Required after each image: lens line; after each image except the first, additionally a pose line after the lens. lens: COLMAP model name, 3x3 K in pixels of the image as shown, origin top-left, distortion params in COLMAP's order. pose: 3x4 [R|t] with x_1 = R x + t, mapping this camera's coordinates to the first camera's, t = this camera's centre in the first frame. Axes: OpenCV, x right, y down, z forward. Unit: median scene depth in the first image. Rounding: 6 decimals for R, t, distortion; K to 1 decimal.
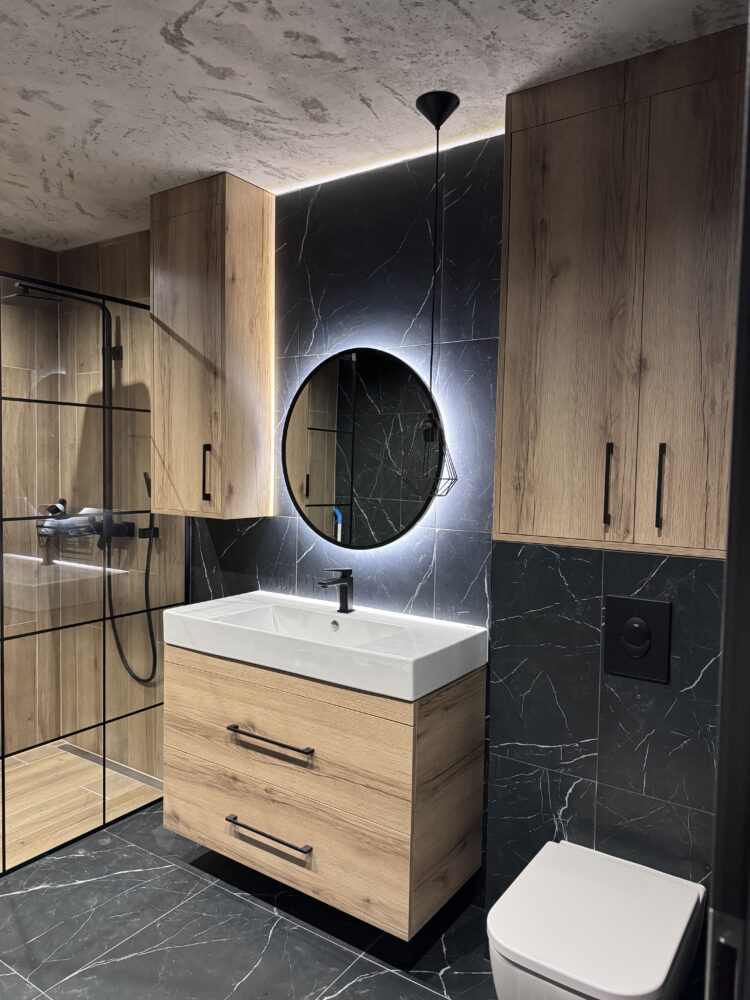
lens RADIAL K [[706.5, 0, 378.4], [0, 706.5, 502.3], [0, 0, 1]] dist [0.062542, -0.074982]
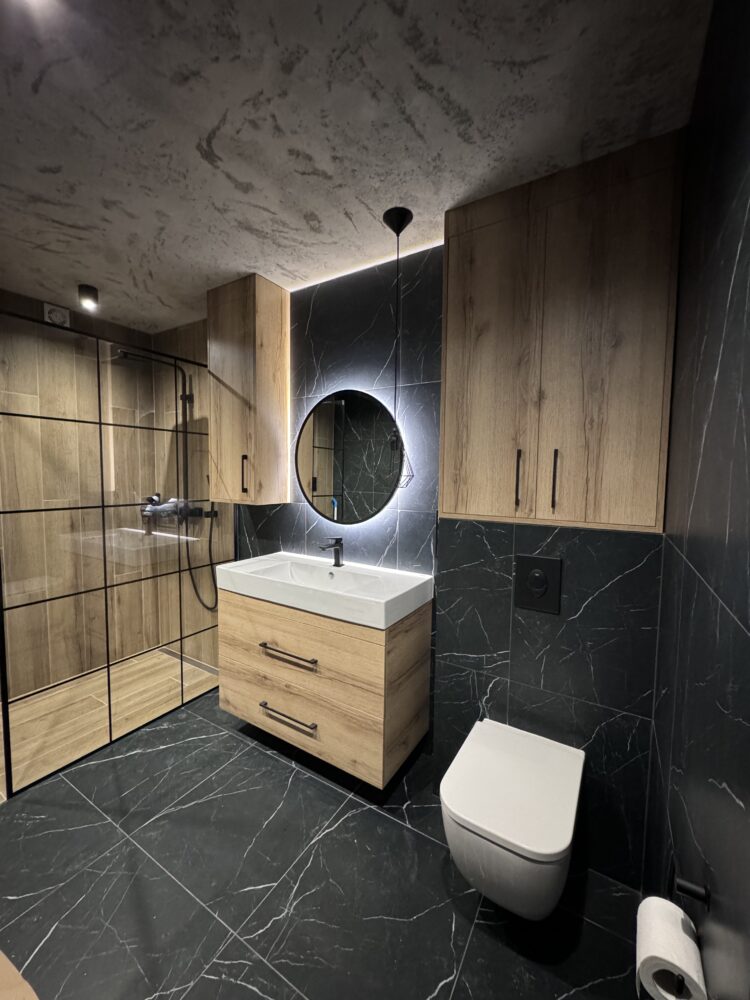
lens RADIAL K [[399.9, 0, 377.8], [0, 399.9, 500.7], [0, 0, 1]] dist [-0.000205, 0.000820]
pose [[0.998918, -0.008768, 0.045678, -0.000048], [0.008099, 0.999858, 0.014809, 0.005225], [-0.045801, -0.014423, 0.998846, 0.163282]]
